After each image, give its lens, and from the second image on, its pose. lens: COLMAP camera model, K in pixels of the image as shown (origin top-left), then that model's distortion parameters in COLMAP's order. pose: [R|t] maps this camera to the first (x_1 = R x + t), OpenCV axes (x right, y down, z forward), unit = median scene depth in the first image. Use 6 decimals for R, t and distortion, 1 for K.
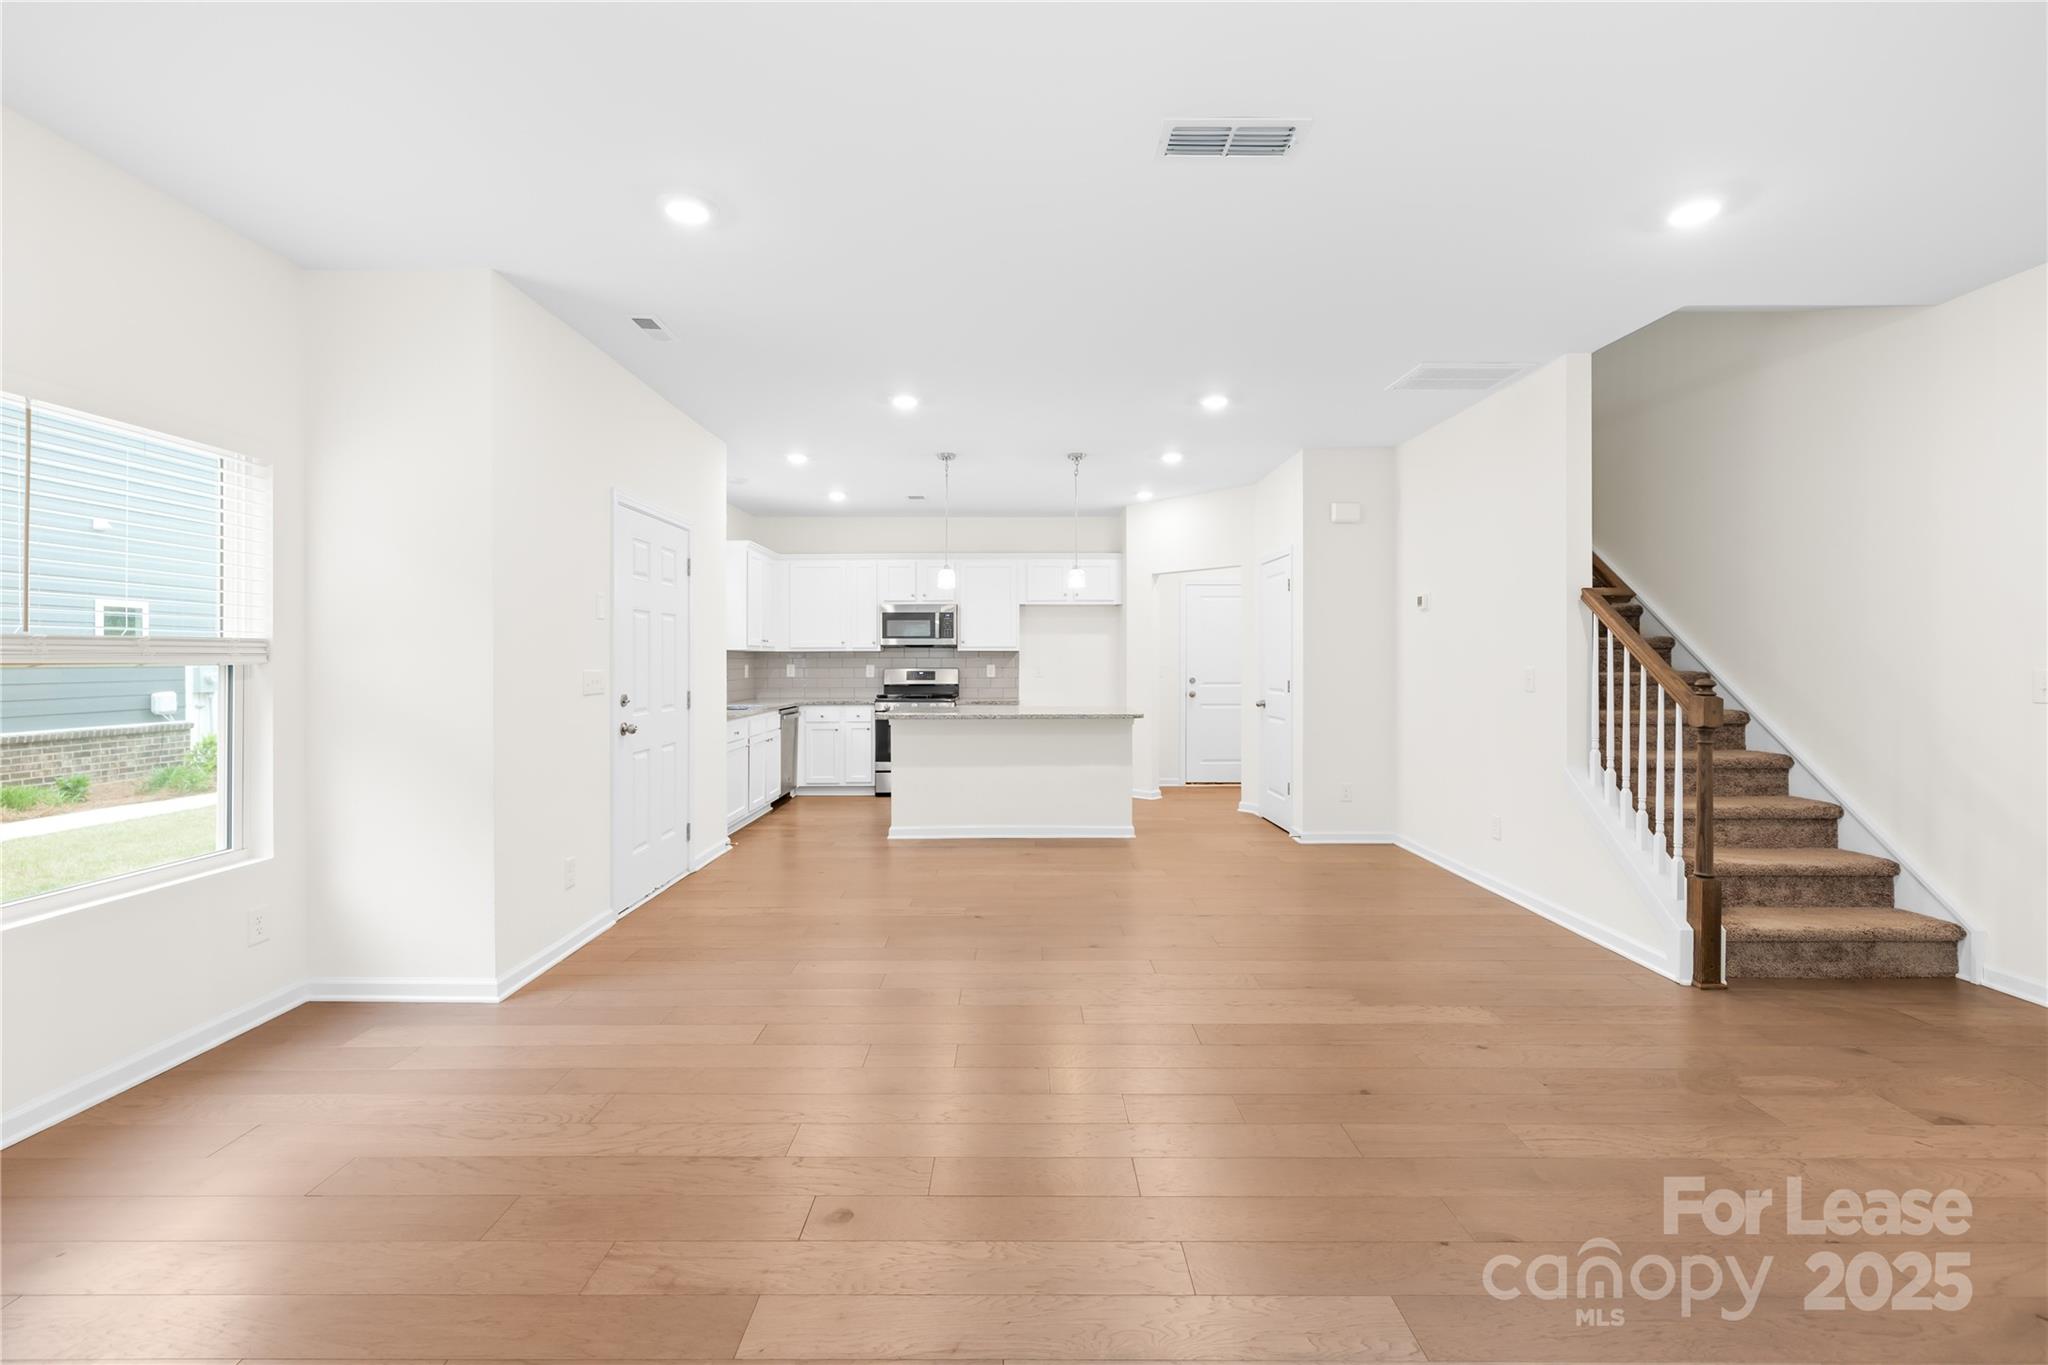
lens RADIAL K [[870.0, 0, 1008.6], [0, 870.0, 675.8], [0, 0, 1]] dist [-0.001320, 0.000046]
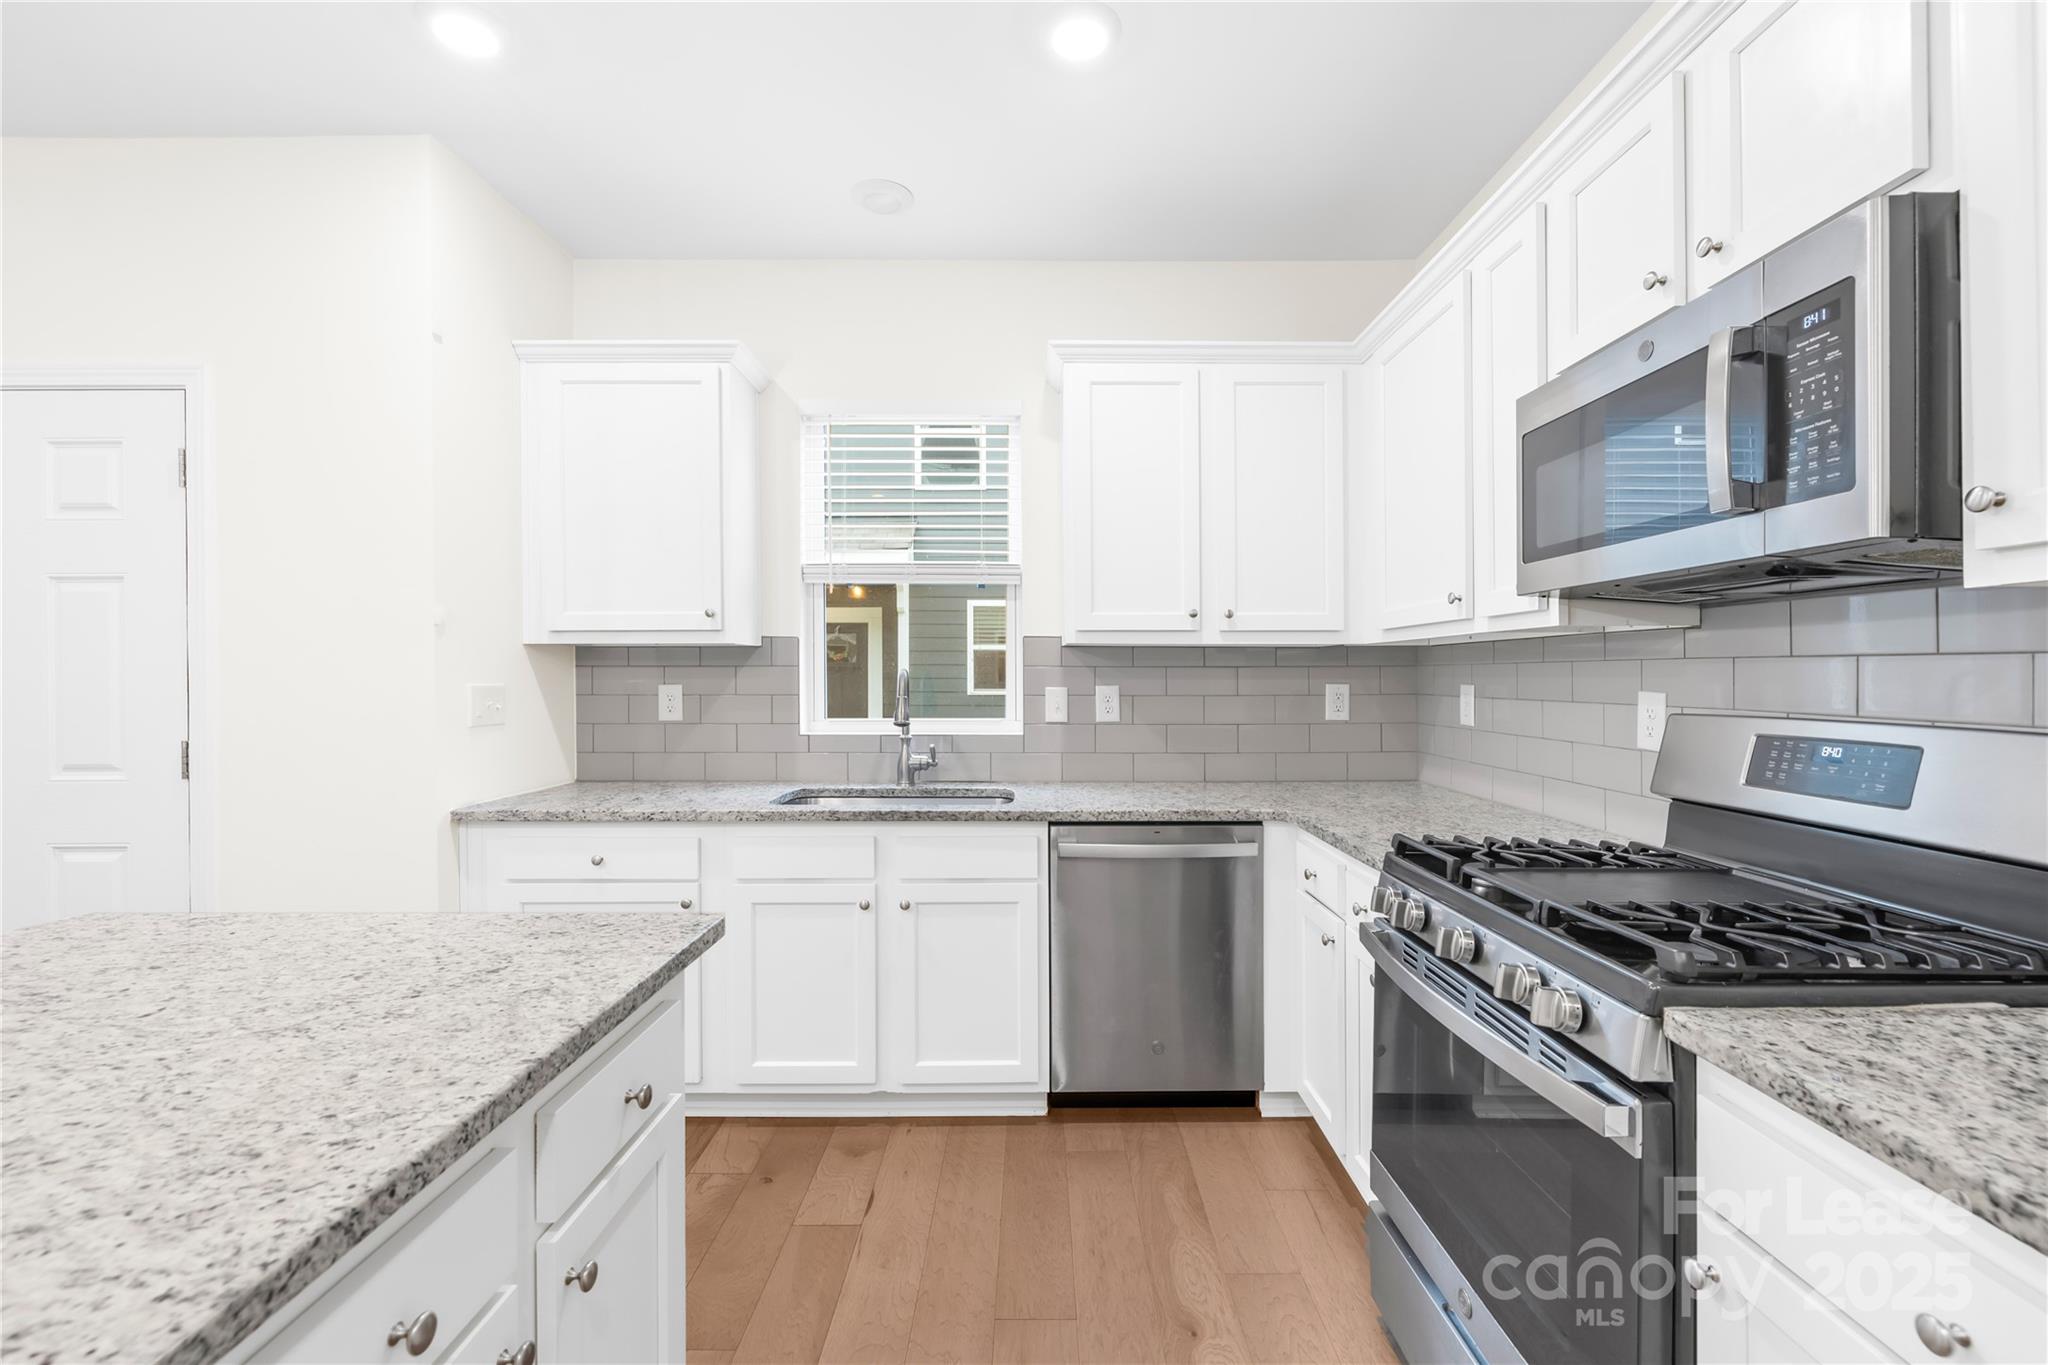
lens RADIAL K [[861.9, 0, 1034.0], [0, 861.9, 678.7], [0, 0, 1]] dist [-0.000228, 0.000098]
pose [[0.014556, 0.006634, -0.999872, 0.055765], [-0.016534, 0.999843, 0.006394, -0.015814], [0.999757, 0.016438, 0.014663, 0.916565]]
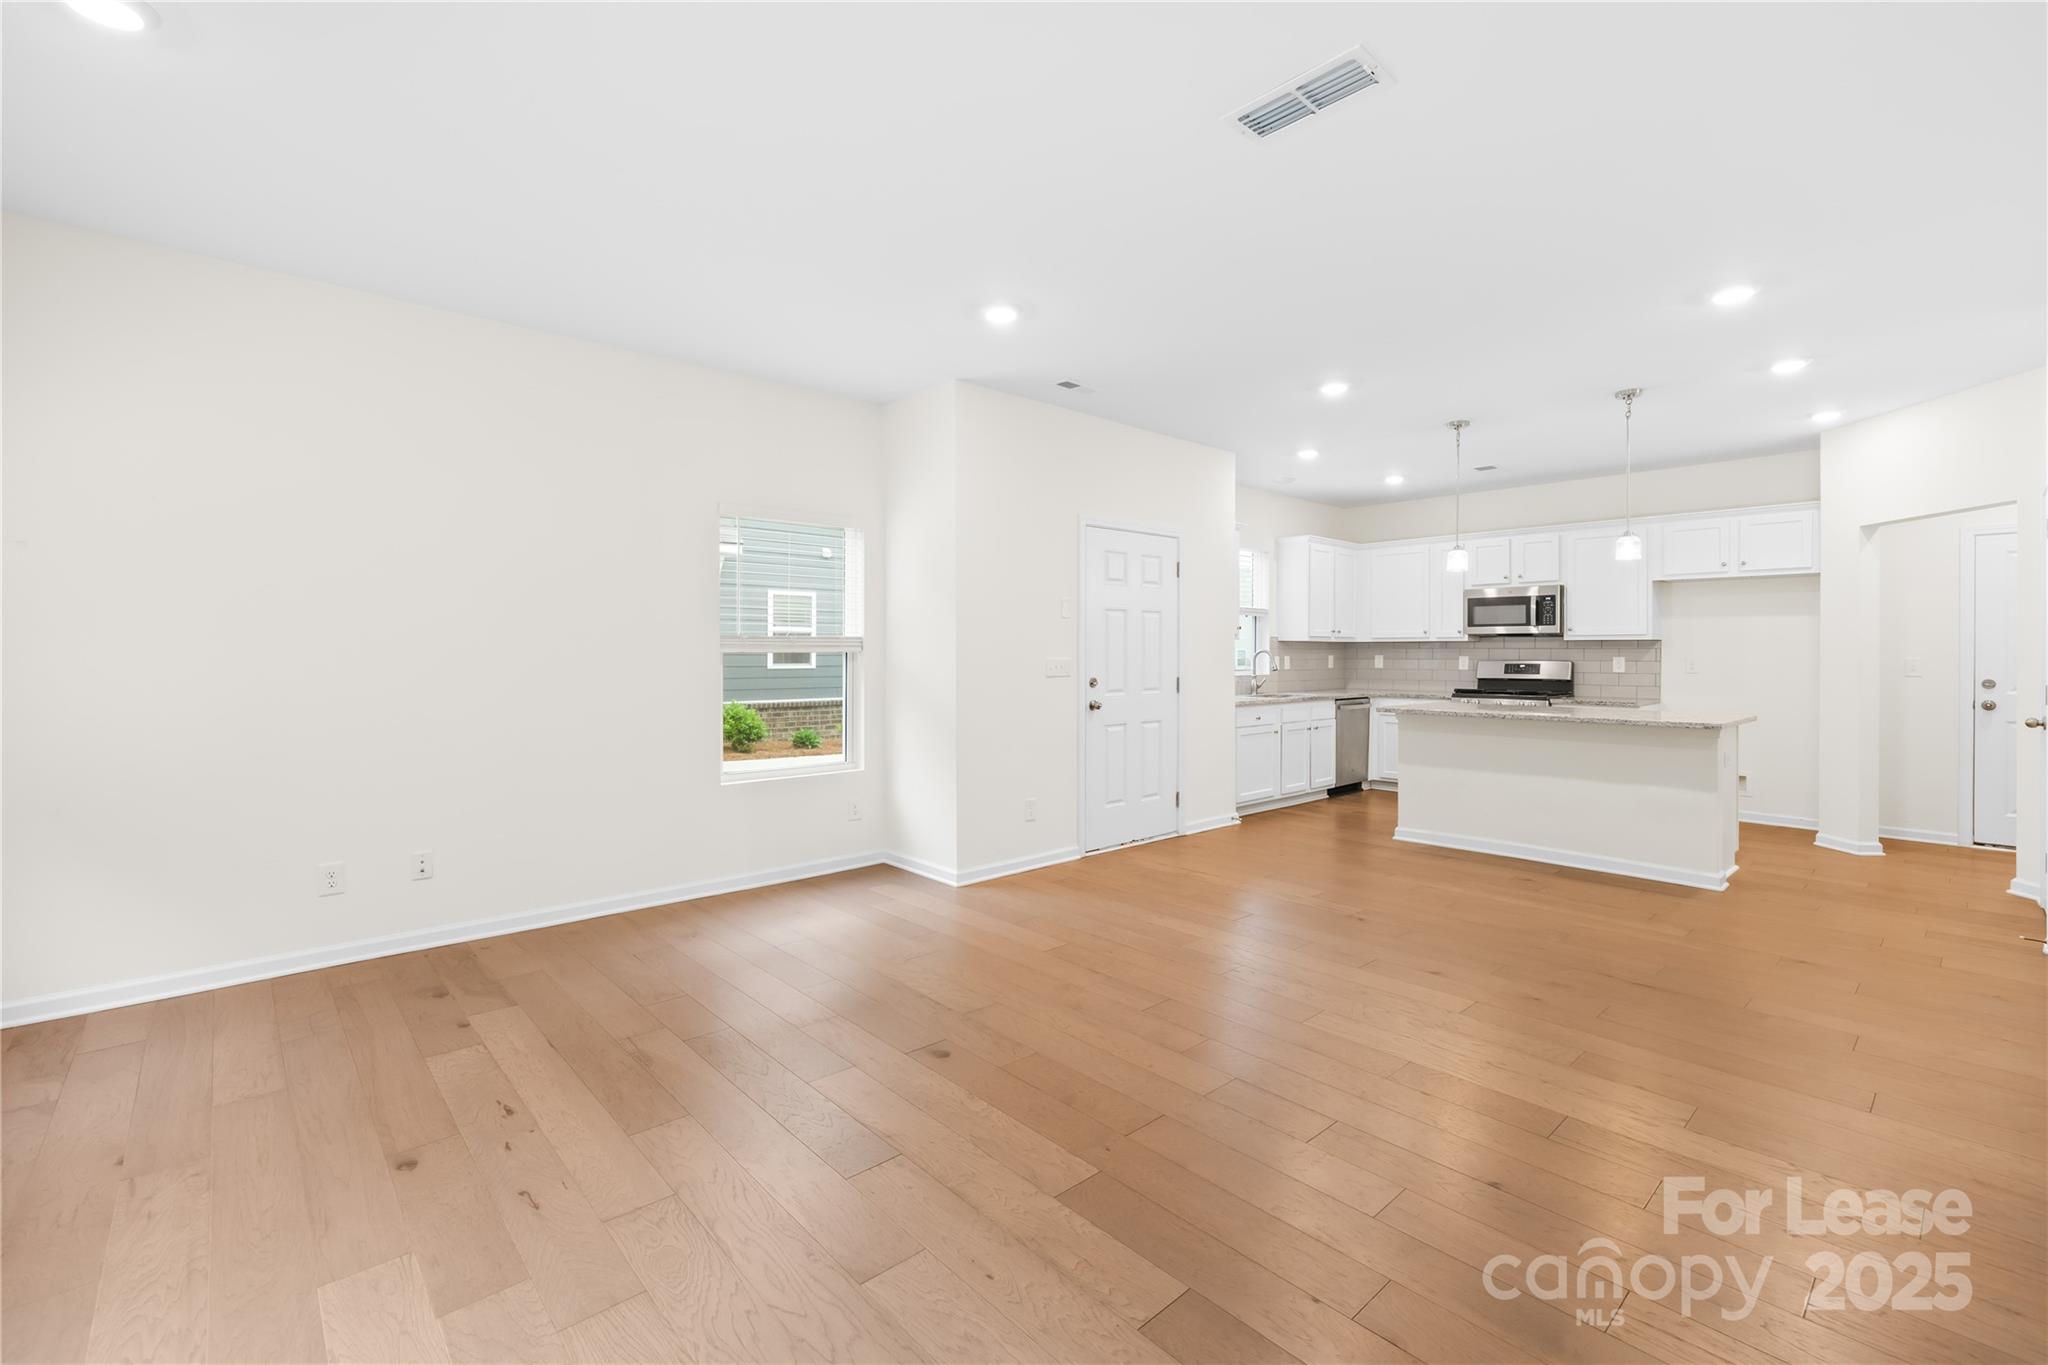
lens RADIAL K [[870.0, 0, 1008.6], [0, 870.0, 675.8], [0, 0, 1]] dist [-0.001320, 0.000046]
pose [[0.670811, 0.023796, -0.741246, 0.214818], [-0.015428, 0.999717, 0.018132, -0.001153], [0.741468, -0.000727, 0.670988, 0.037284]]
